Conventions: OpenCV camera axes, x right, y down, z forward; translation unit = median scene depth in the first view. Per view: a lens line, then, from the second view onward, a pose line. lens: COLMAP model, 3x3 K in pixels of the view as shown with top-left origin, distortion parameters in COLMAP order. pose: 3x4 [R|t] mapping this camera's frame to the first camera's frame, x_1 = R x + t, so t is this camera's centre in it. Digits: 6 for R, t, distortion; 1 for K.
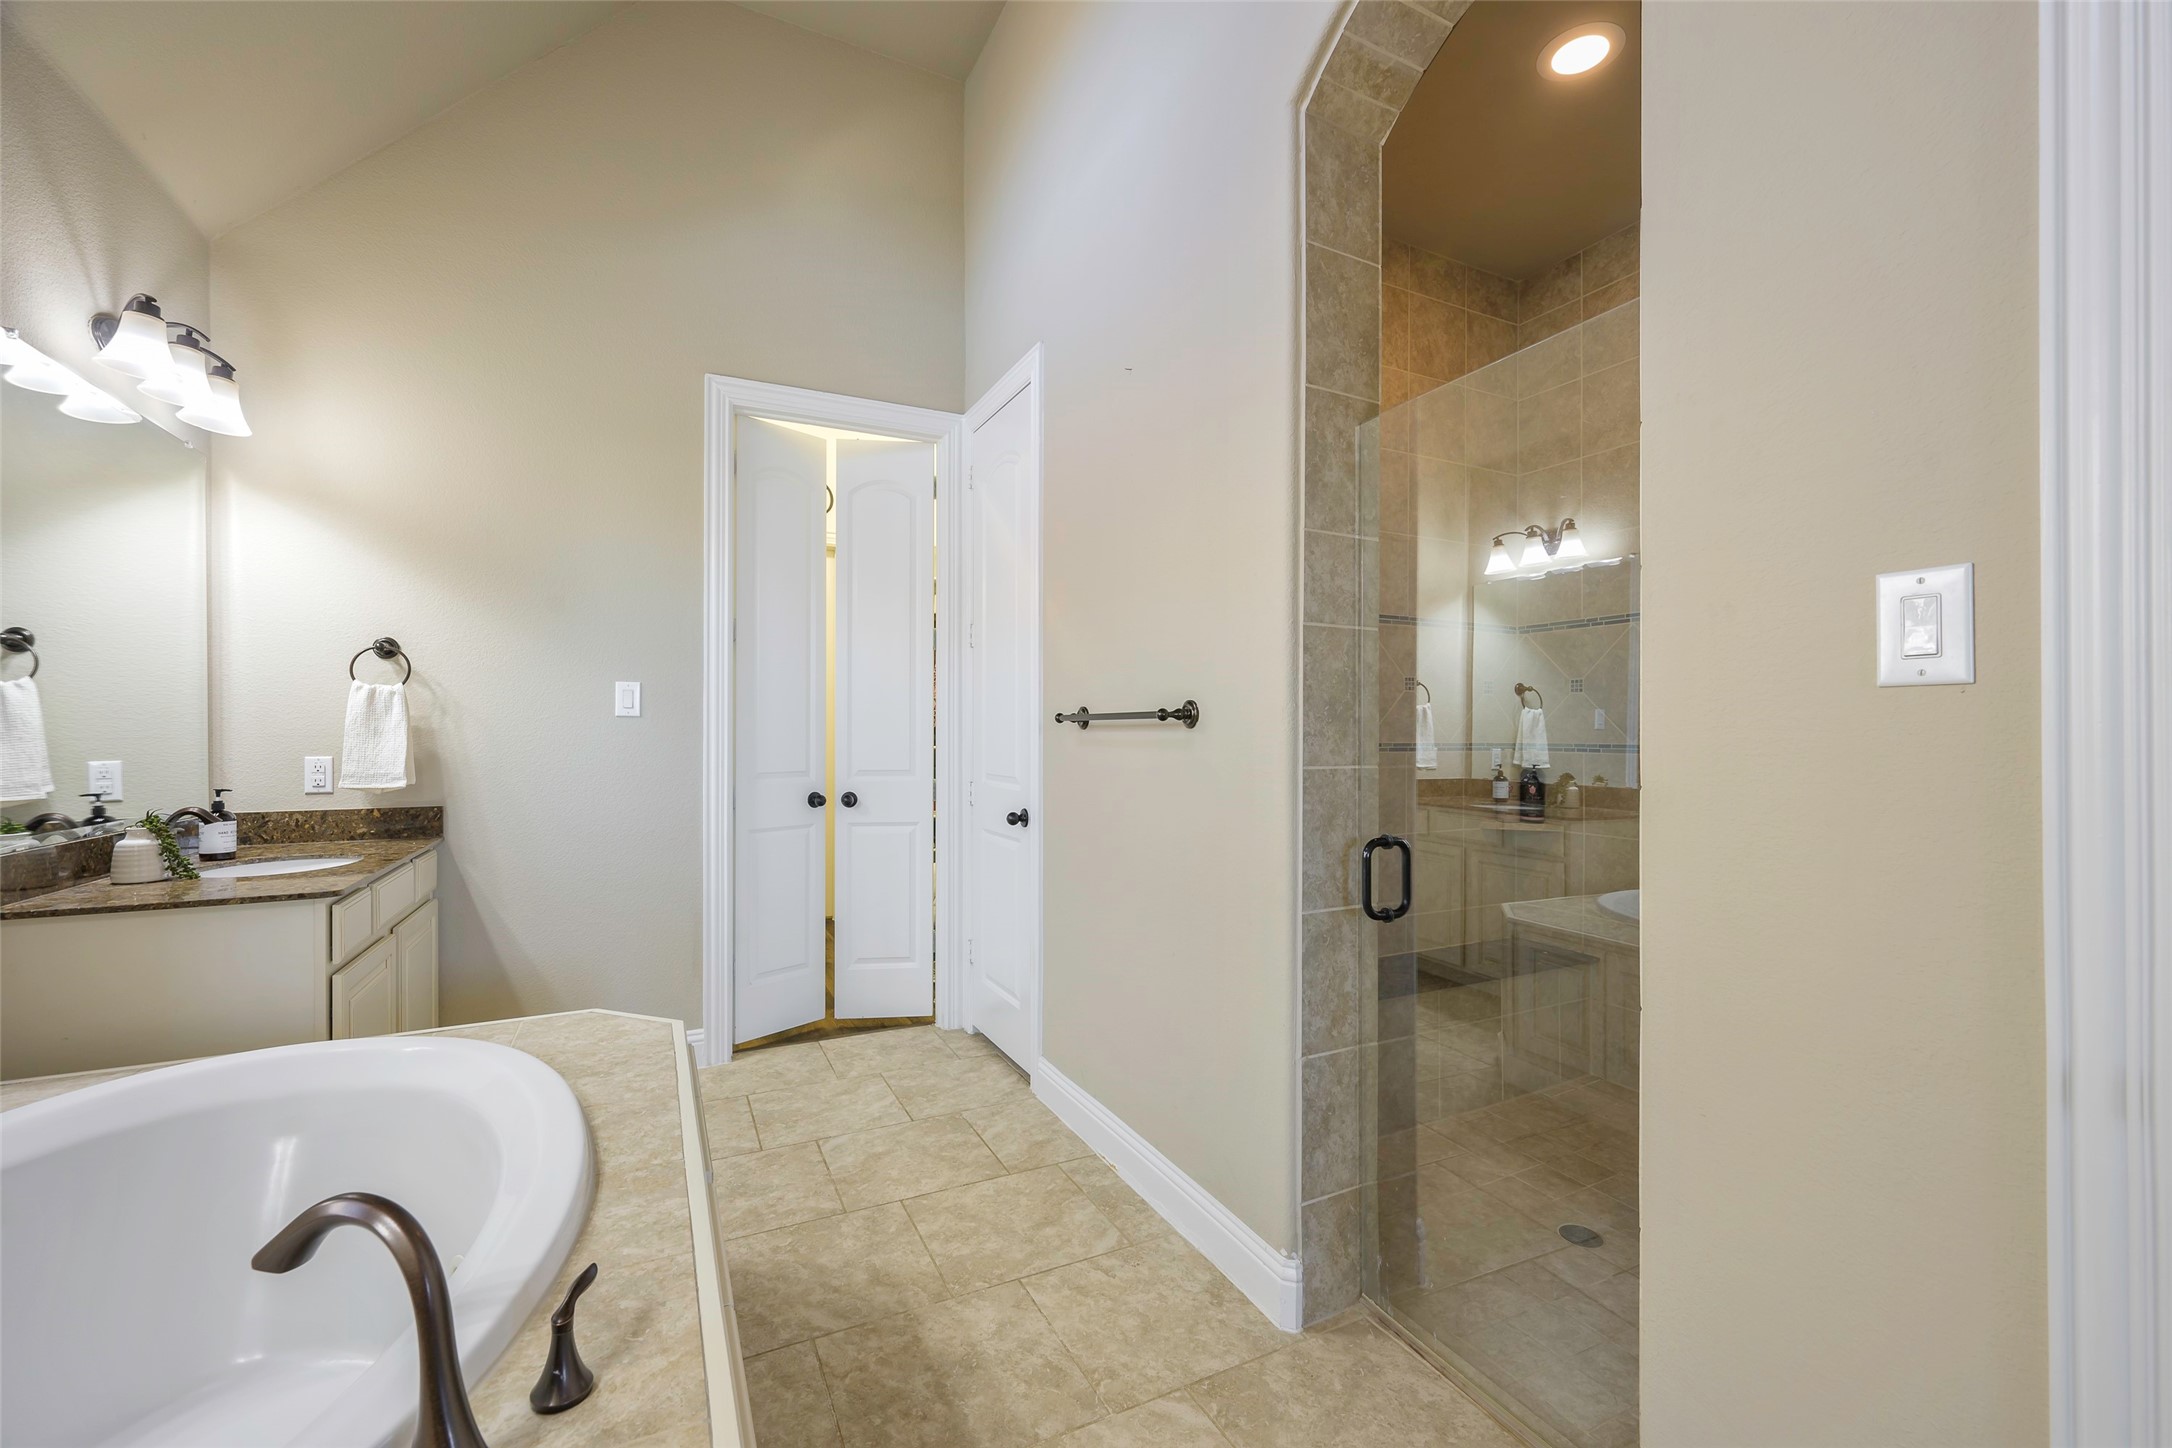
lens RADIAL K [[917.6, 0, 1095.7], [0, 917.6, 724.6], [0, 0, 1]] dist [0.001276, -0.000057]
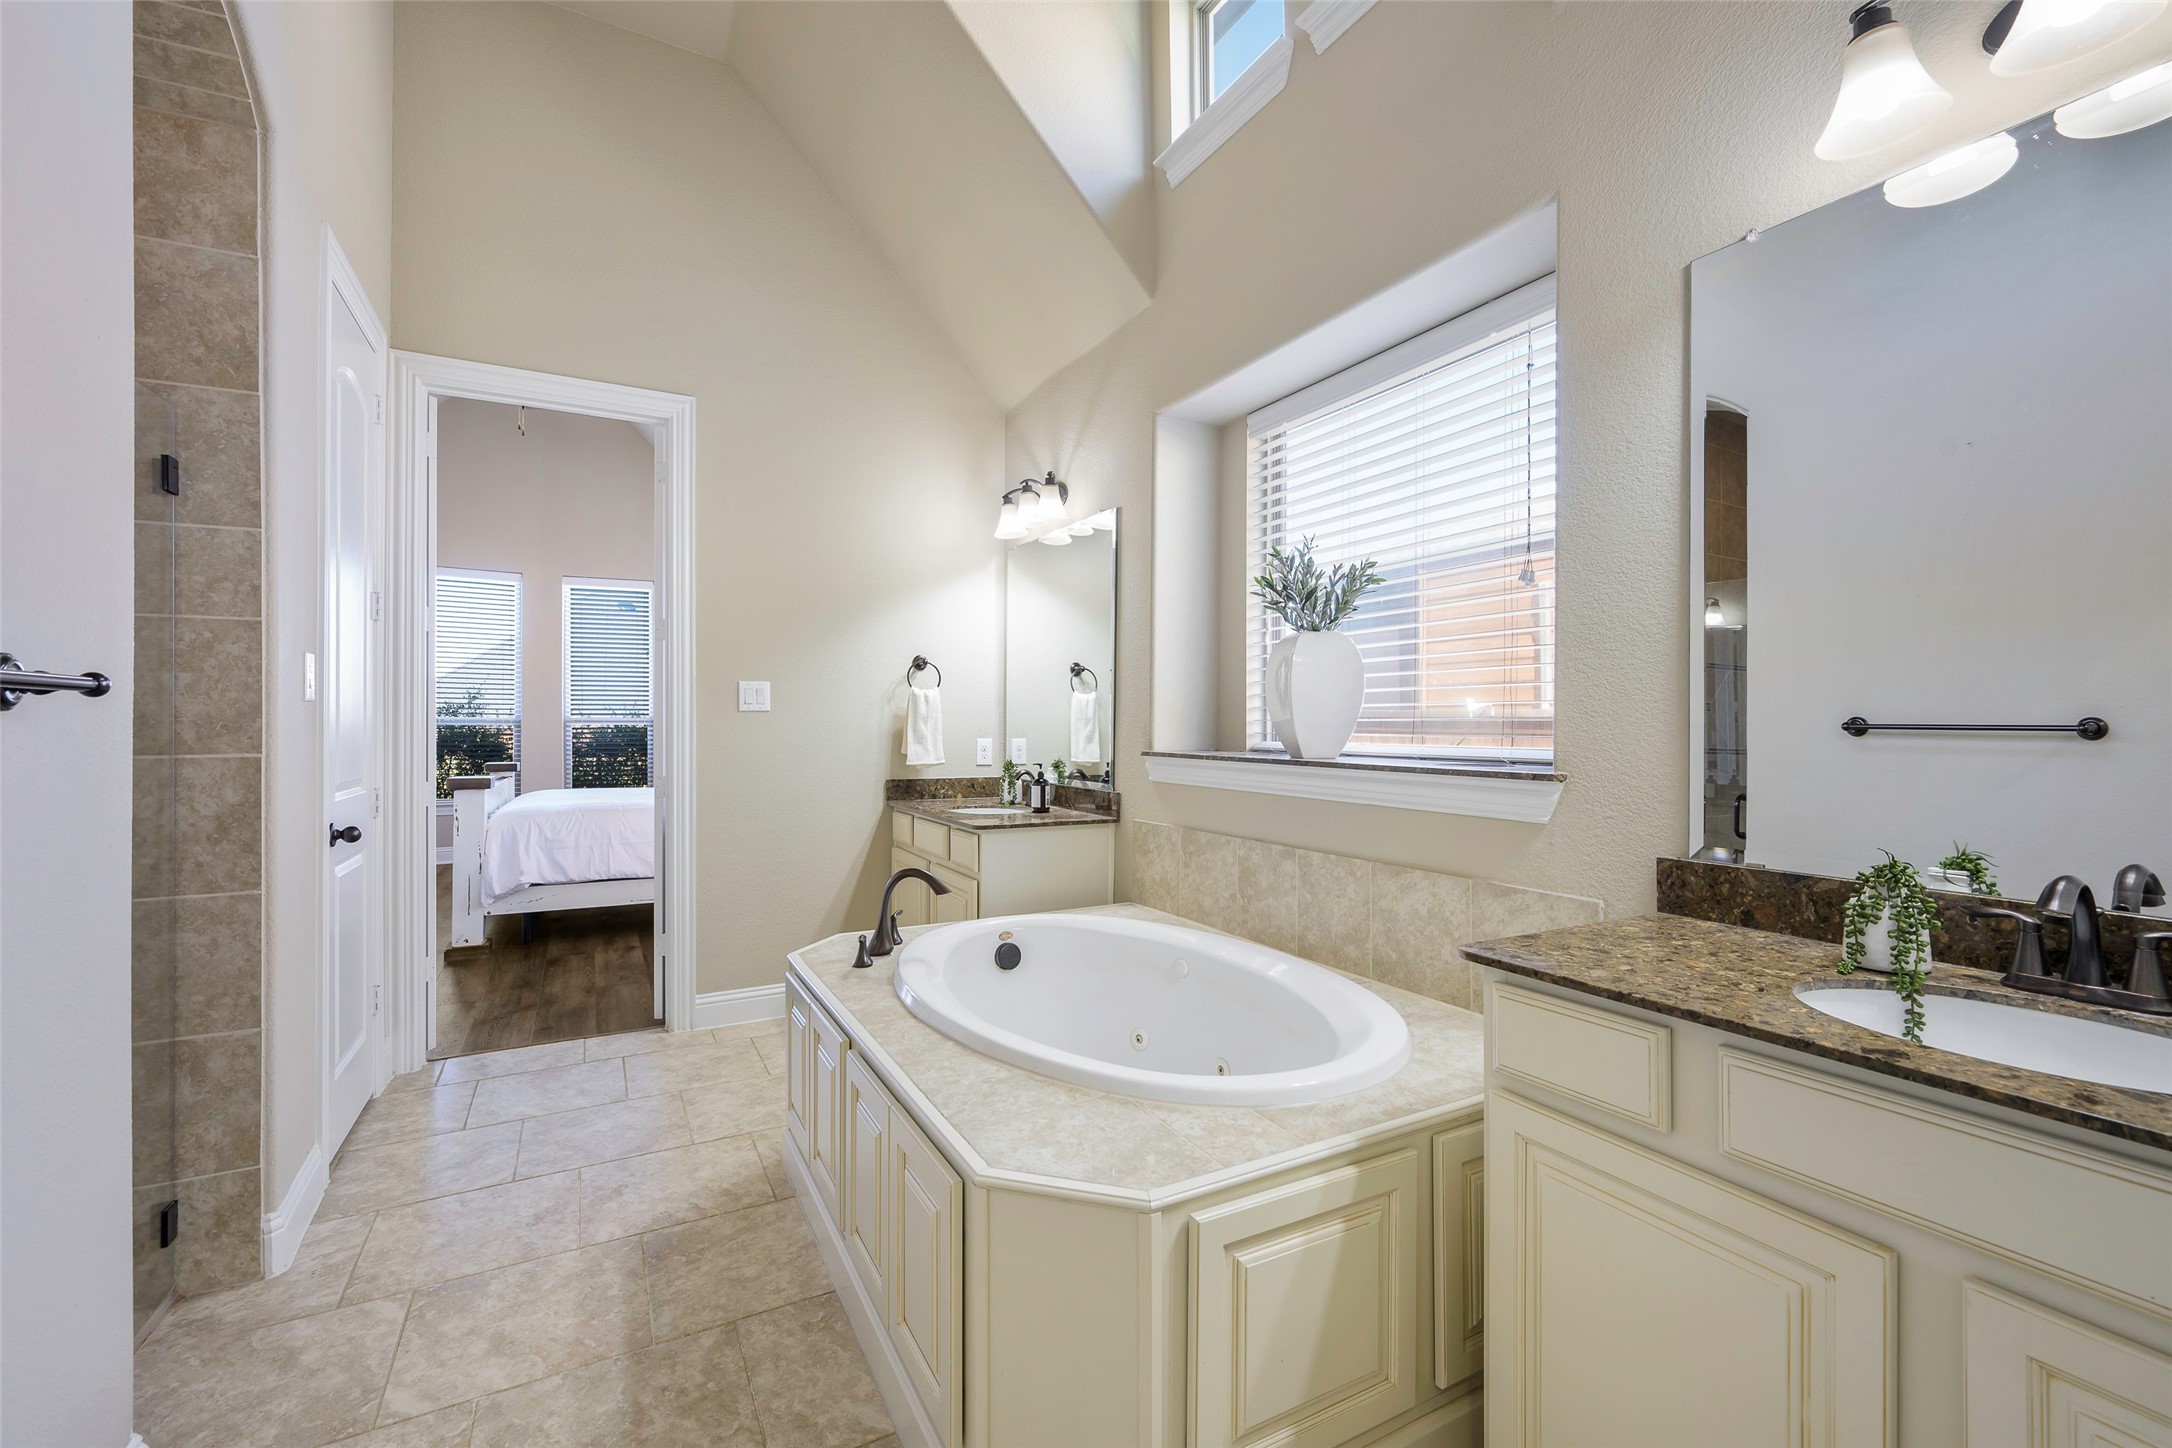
lens RADIAL K [[917.6, 0, 1077.9], [0, 917.6, 721.1], [0, 0, 1]] dist [0.001276, -0.000057]
pose [[-0.999619, 0.005791, -0.026994, -0.618023], [0.006090, 0.999921, -0.011001, 0.015416], [0.026928, -0.011161, -0.999575, 2.019917]]
